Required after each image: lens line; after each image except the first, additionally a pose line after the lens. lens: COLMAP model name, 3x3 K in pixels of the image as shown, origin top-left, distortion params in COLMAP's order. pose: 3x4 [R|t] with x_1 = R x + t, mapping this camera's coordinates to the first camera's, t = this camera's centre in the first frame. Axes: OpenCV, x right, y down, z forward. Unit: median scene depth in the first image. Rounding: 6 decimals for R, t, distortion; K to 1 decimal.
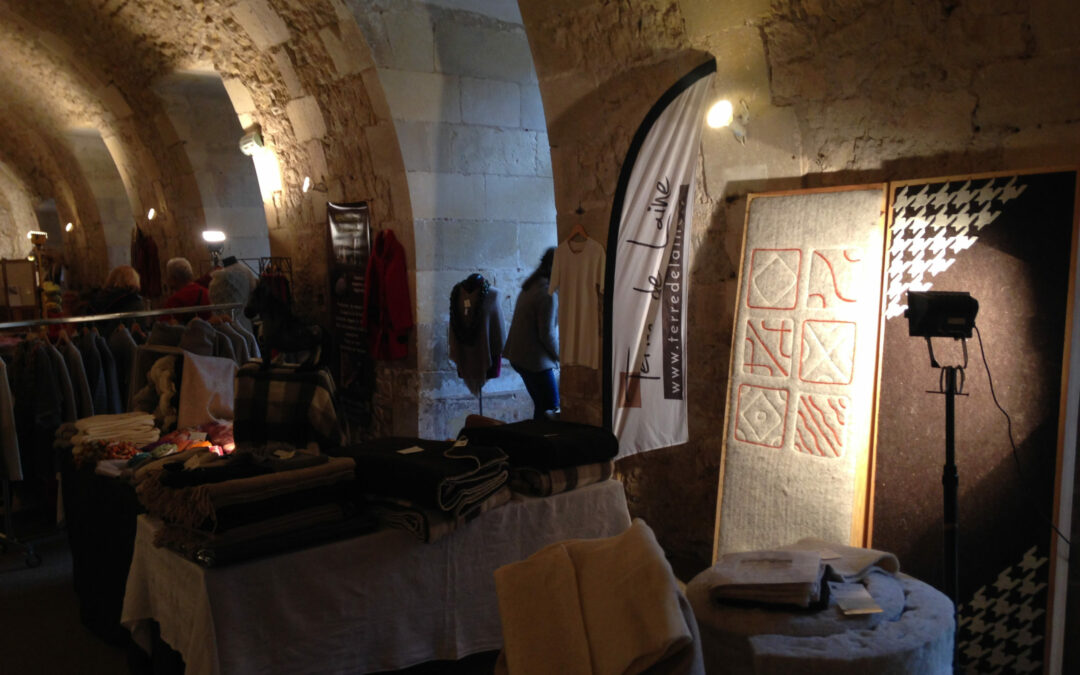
lens RADIAL K [[962.5, 0, 543.0], [0, 962.5, 340.5], [0, 0, 1]] dist [0.186852, -0.289509]
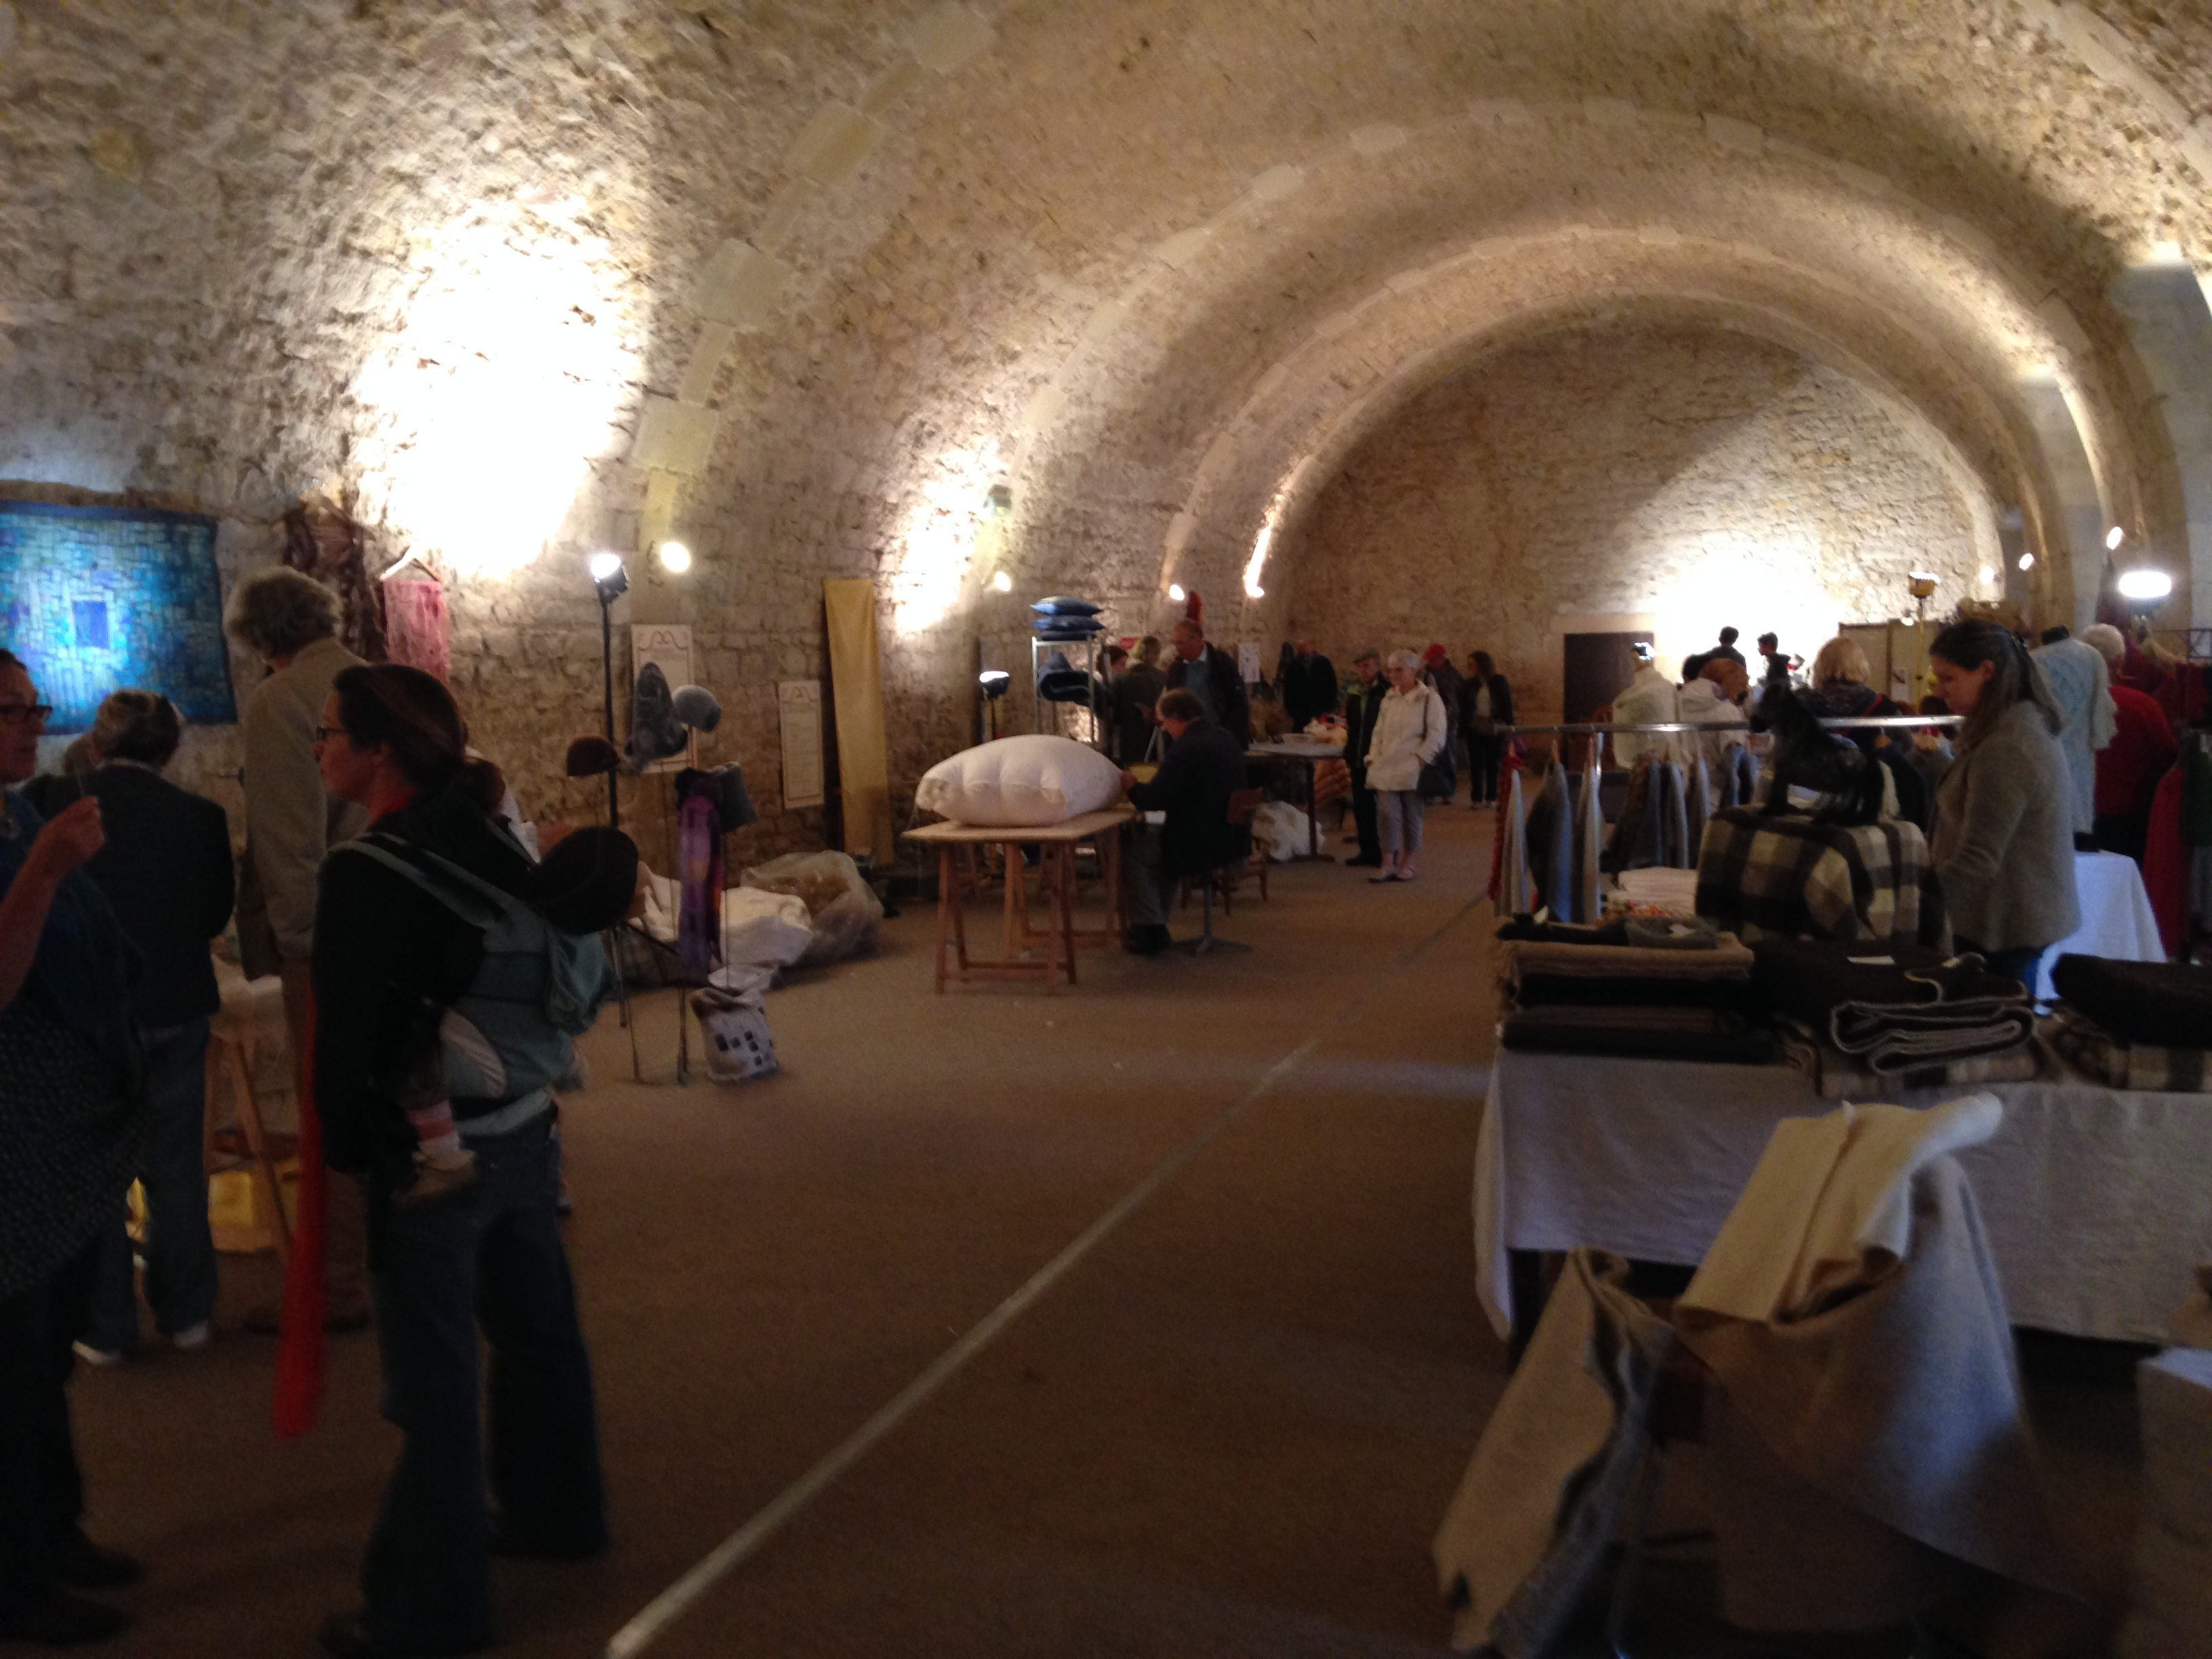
lens RADIAL K [[1962.2, 0, 1106.0], [0, 1962.2, 829.5], [0, 0, 1]] dist [0.177332, -0.262867]
pose [[0.577436, 0.102019, -0.810037, 0.215927], [-0.081963, 0.994394, 0.066810, -0.005084], [0.812311, 0.027814, 0.582561, -0.049211]]
